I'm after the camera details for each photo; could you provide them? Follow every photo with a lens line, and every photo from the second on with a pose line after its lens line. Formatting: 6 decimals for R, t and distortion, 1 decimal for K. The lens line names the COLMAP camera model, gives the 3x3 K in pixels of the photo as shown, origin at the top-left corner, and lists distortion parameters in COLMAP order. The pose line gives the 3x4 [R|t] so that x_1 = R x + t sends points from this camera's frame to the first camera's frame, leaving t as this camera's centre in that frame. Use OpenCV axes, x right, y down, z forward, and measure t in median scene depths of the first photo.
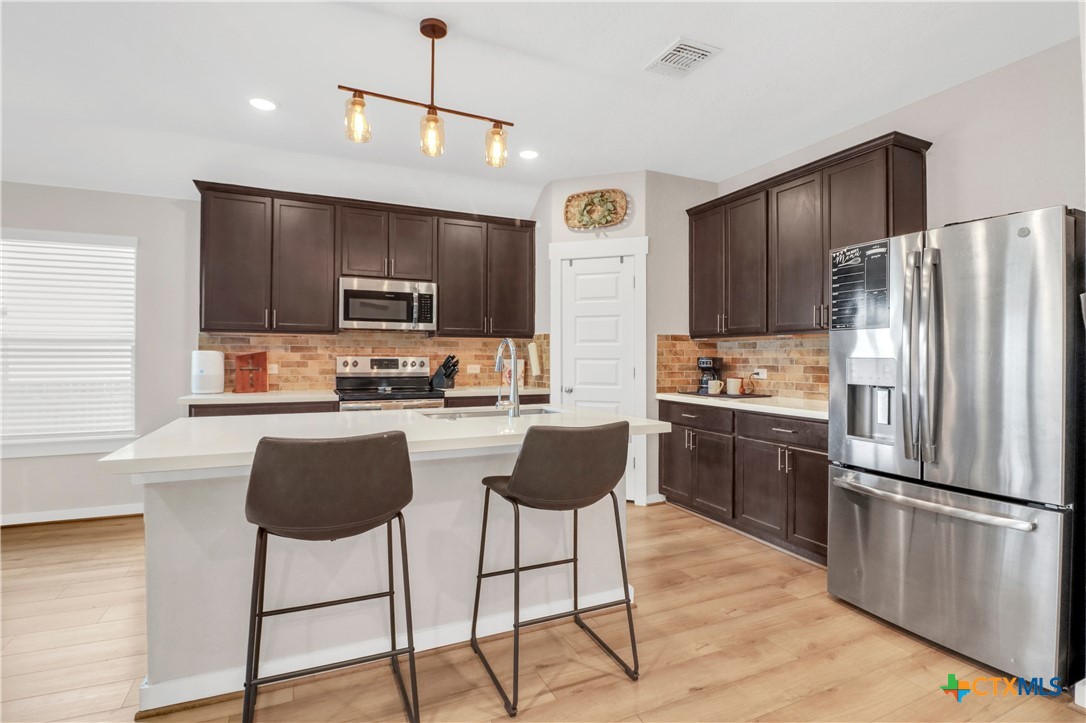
lens RADIAL K [[521.4, 0, 530.8], [0, 521.4, 347.3], [0, 0, 1]] dist [-0.017235, -0.002899]
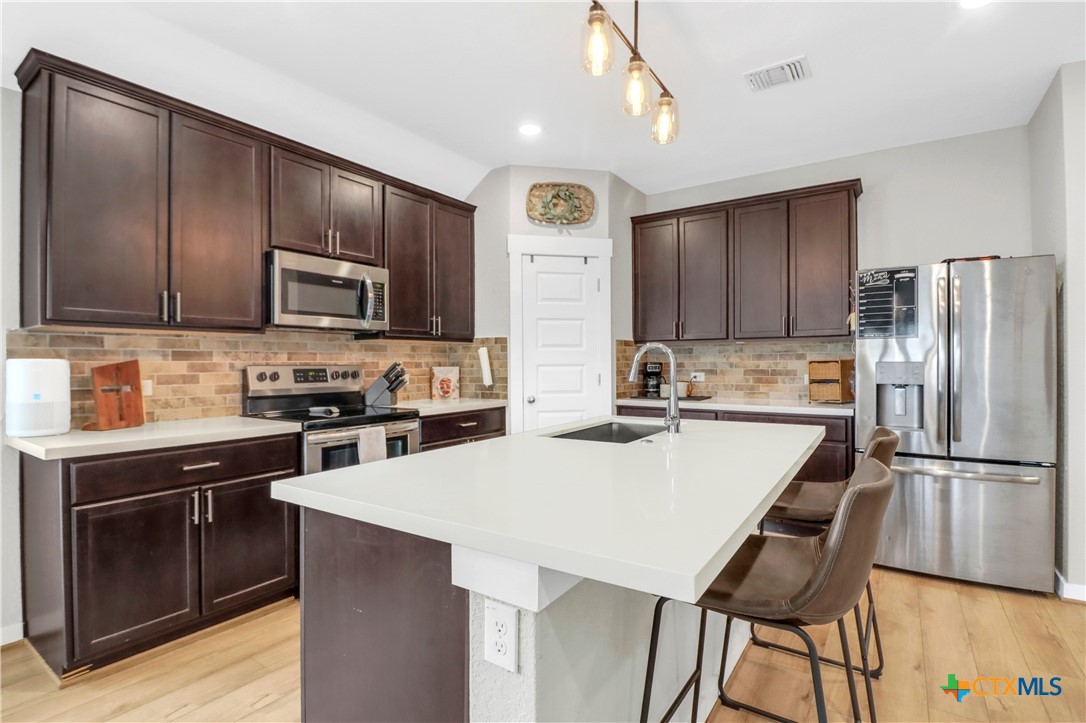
lens RADIAL K [[521.4, 0, 535.3], [0, 521.4, 367.1], [0, 0, 1]] dist [-0.017235, -0.002899]
pose [[0.855574, -0.014283, 0.517483, -0.412147], [-0.001434, 0.999550, 0.029959, -0.002083], [-0.517678, -0.026374, 0.855169, 0.229855]]
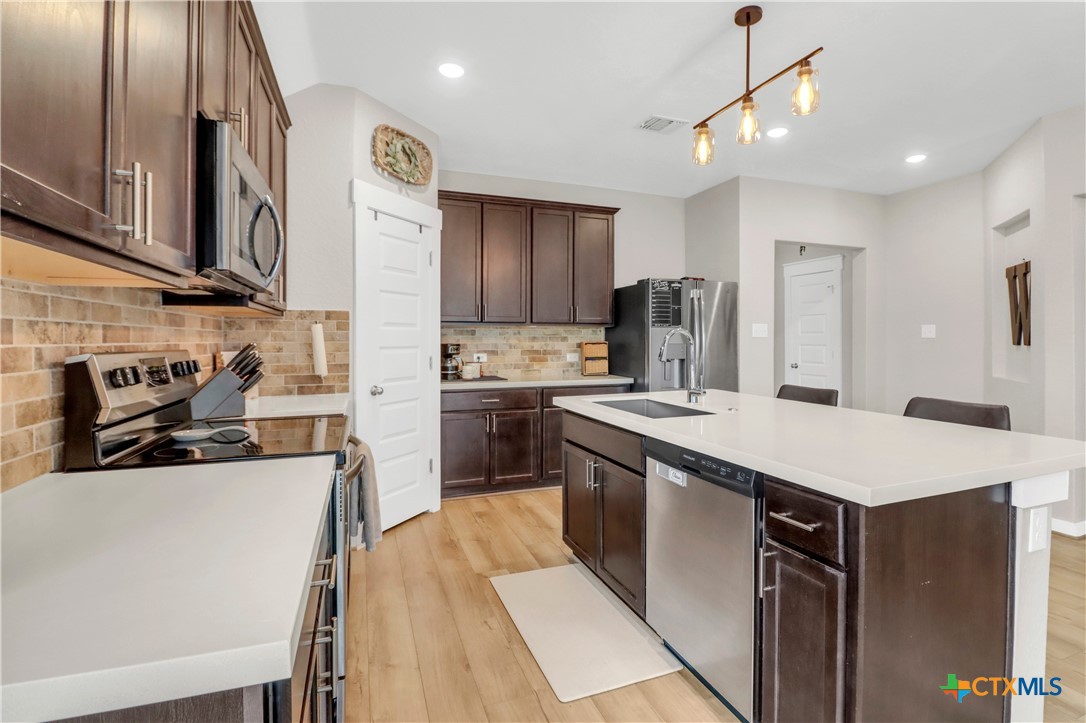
lens RADIAL K [[521.4, 0, 558.3], [0, 521.4, 337.9], [0, 0, 1]] dist [-0.017235, -0.002899]
pose [[0.071719, -0.001573, 0.997424, -0.666121], [-0.021792, 0.999758, 0.003144, 0.000447], [-0.997187, -0.021961, 0.071667, 0.730574]]
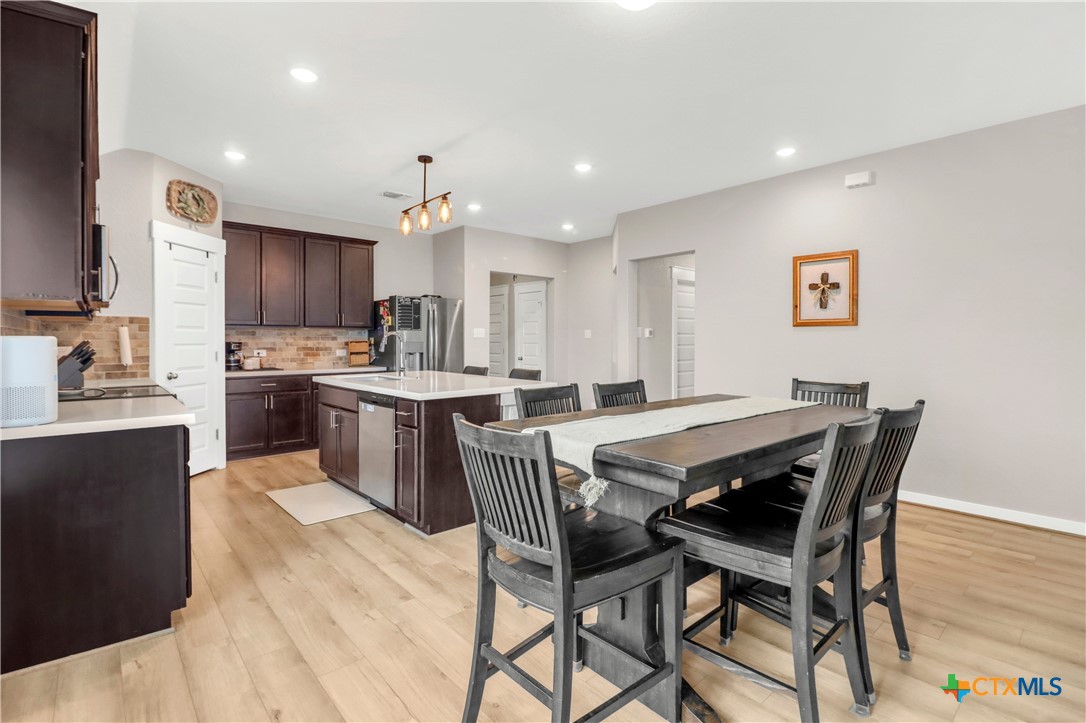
lens RADIAL K [[521.4, 0, 569.6], [0, 521.4, 345.9], [0, 0, 1]] dist [-0.017235, -0.002899]
pose [[-0.303931, -0.015106, 0.952574, -1.146635], [-0.023640, 0.999686, 0.008311, -0.001301], [-0.952401, -0.019993, -0.304193, 0.607610]]
